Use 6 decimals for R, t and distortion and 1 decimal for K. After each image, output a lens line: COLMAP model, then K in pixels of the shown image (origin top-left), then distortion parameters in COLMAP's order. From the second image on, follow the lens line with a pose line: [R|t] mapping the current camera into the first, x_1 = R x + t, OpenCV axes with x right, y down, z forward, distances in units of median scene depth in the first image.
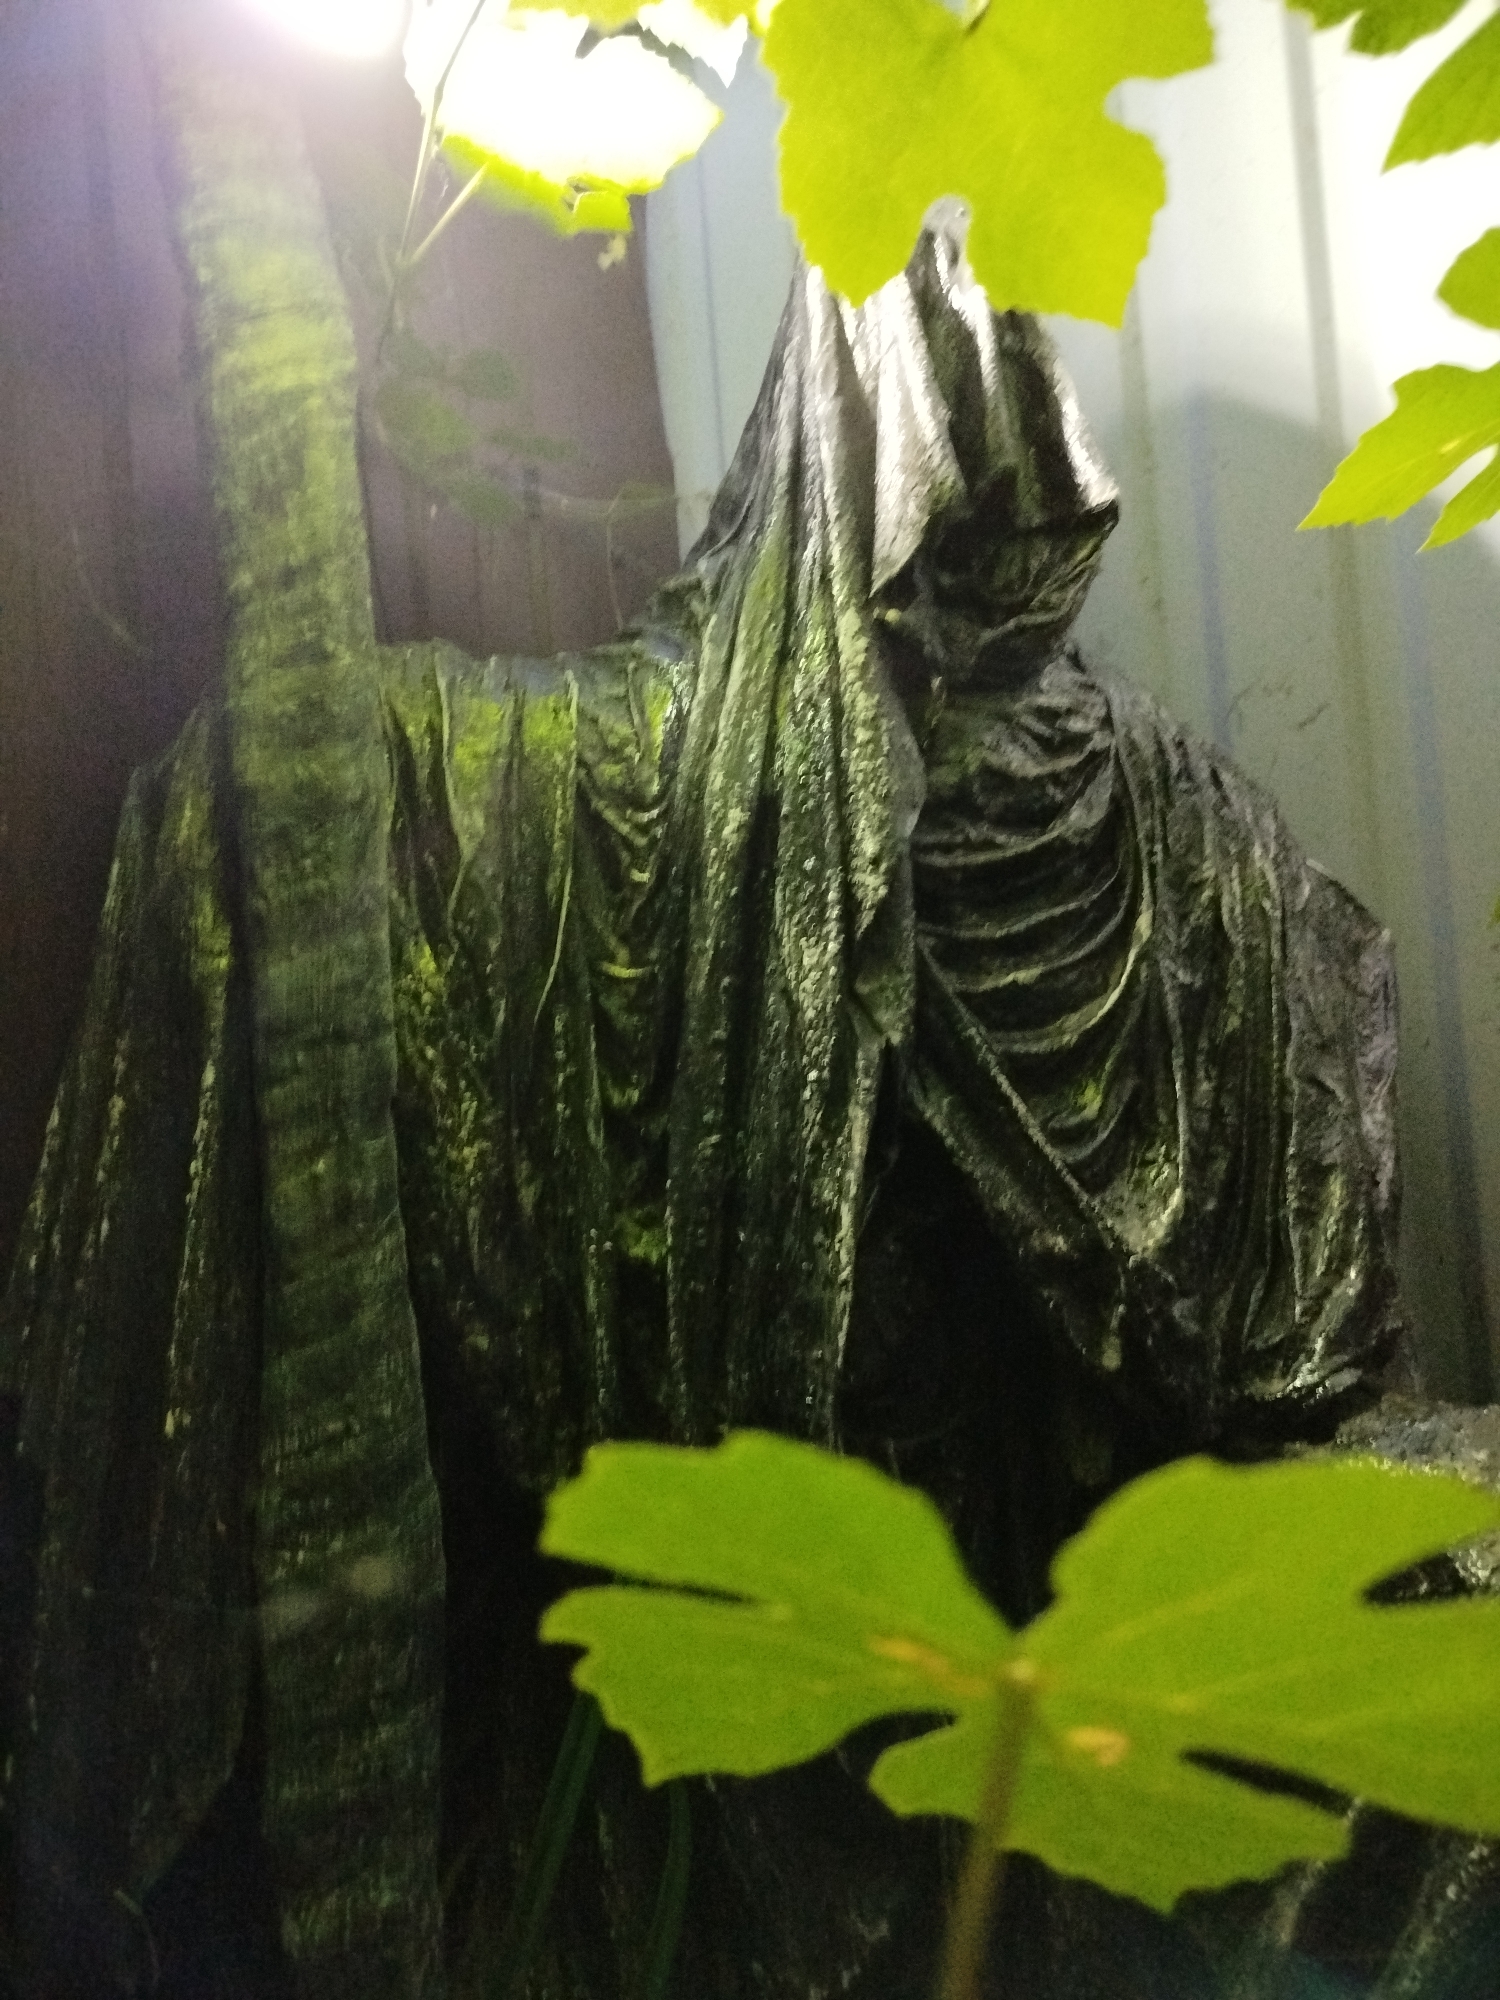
lens RADIAL K [[1404.8, 0, 758.1], [0, 1404.8, 1030.3], [0, 0, 1]] dist [0.089582, -0.142312]
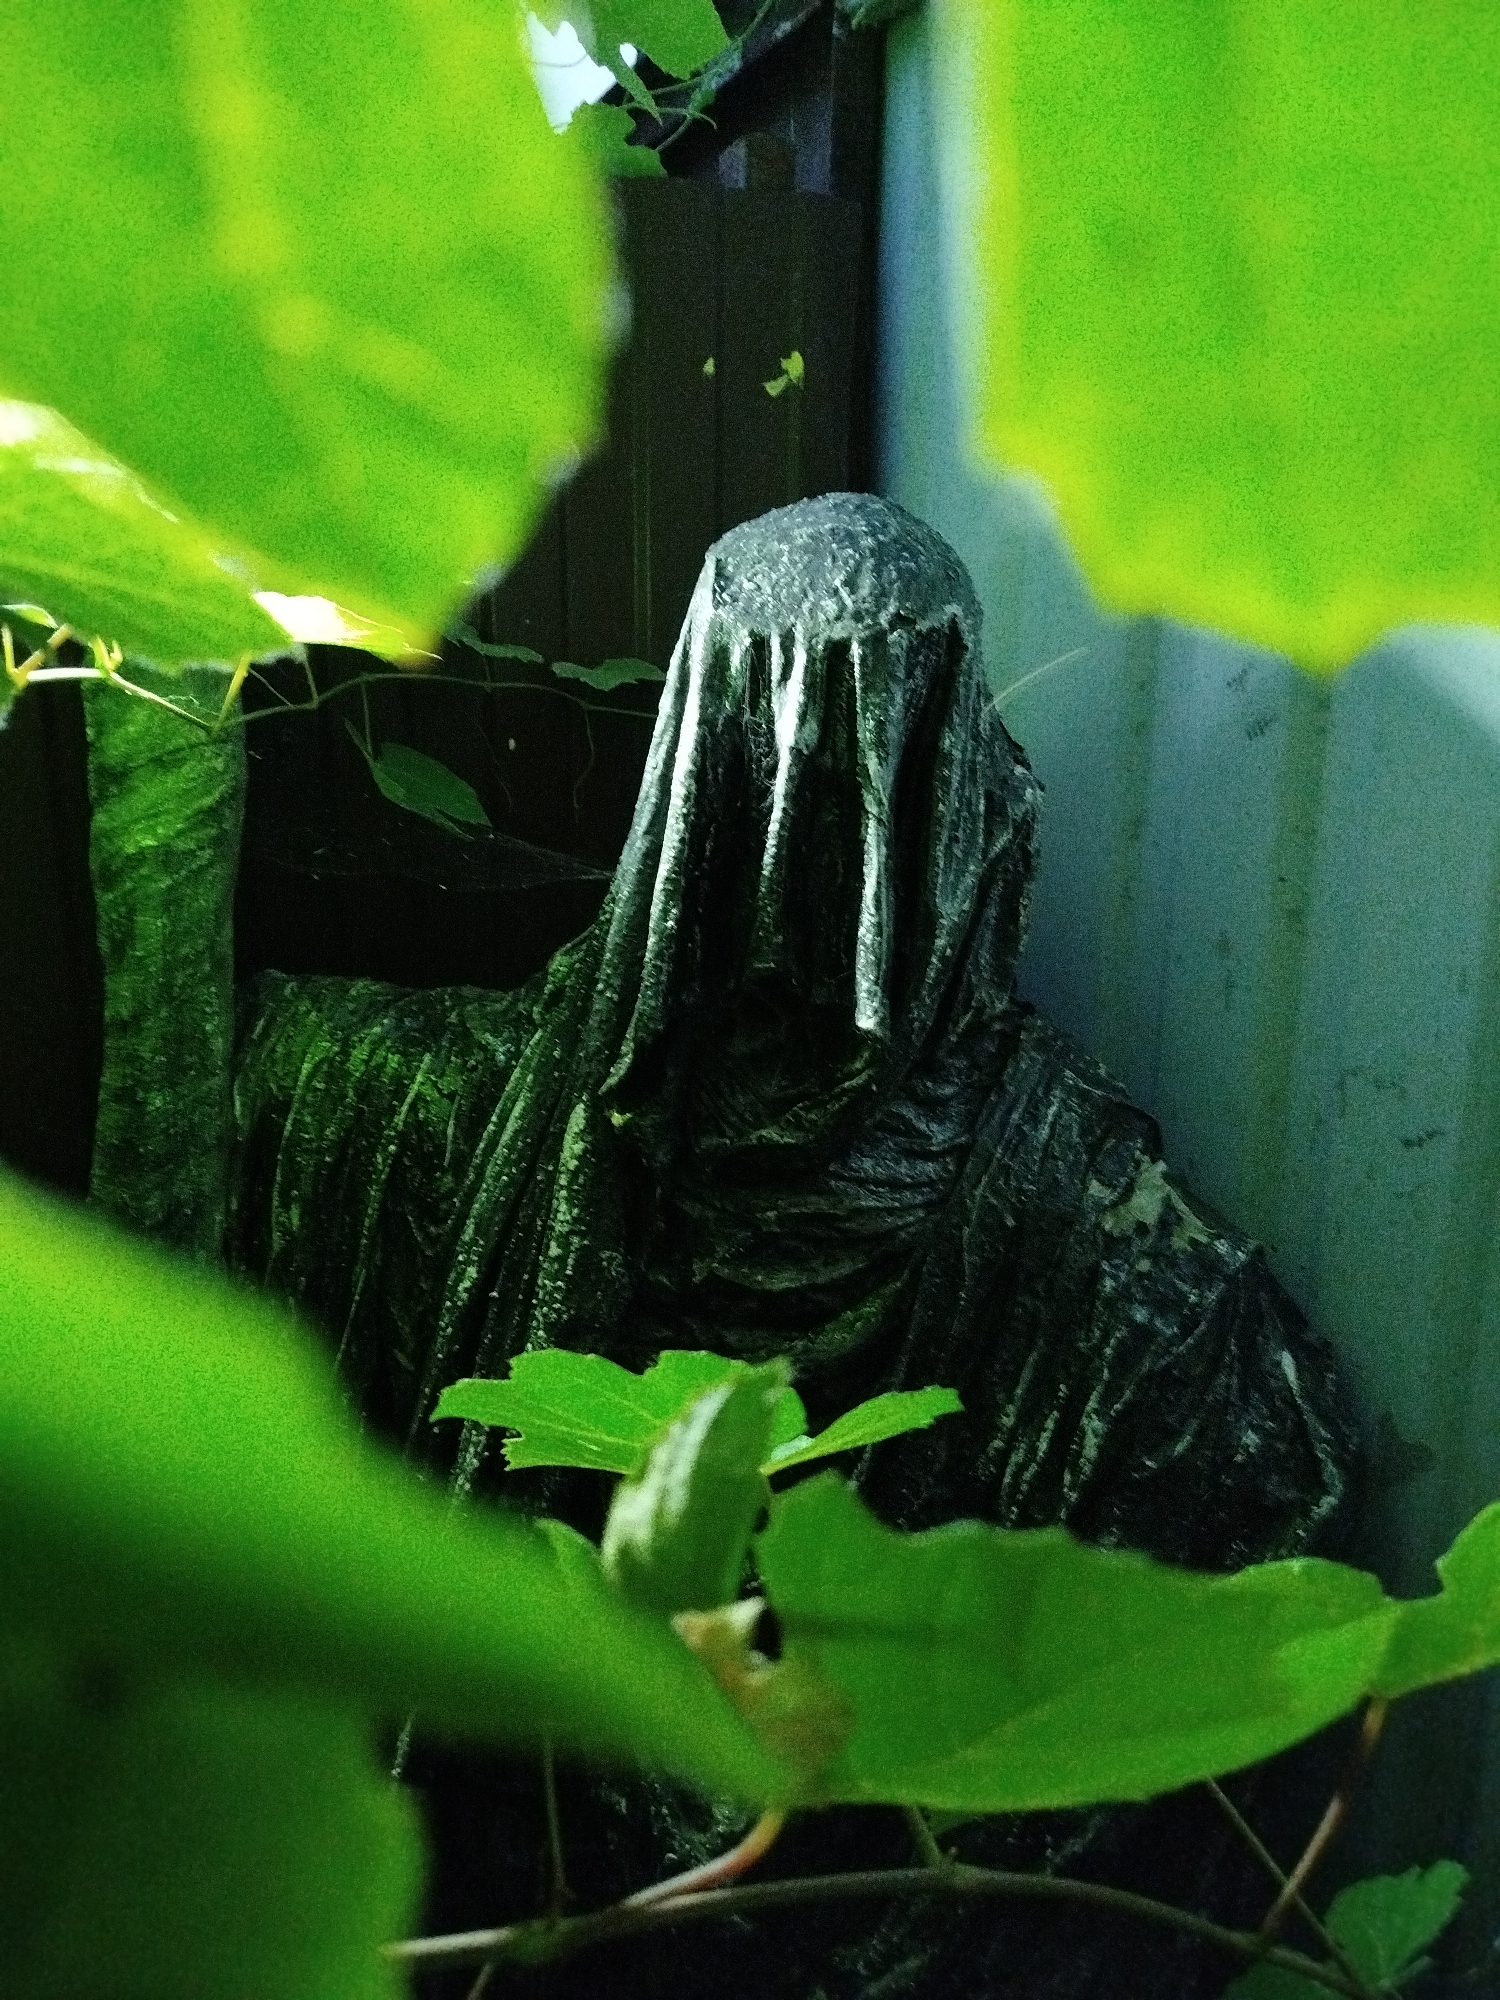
lens RADIAL K [[1404.8, 0, 758.1], [0, 1404.8, 1030.3], [0, 0, 1]] dist [0.089582, -0.142312]
pose [[0.816352, 0.227817, -0.530726, 0.687524], [-0.066405, 0.949847, 0.305583, -0.675796], [0.573725, -0.214220, 0.790537, 0.354078]]
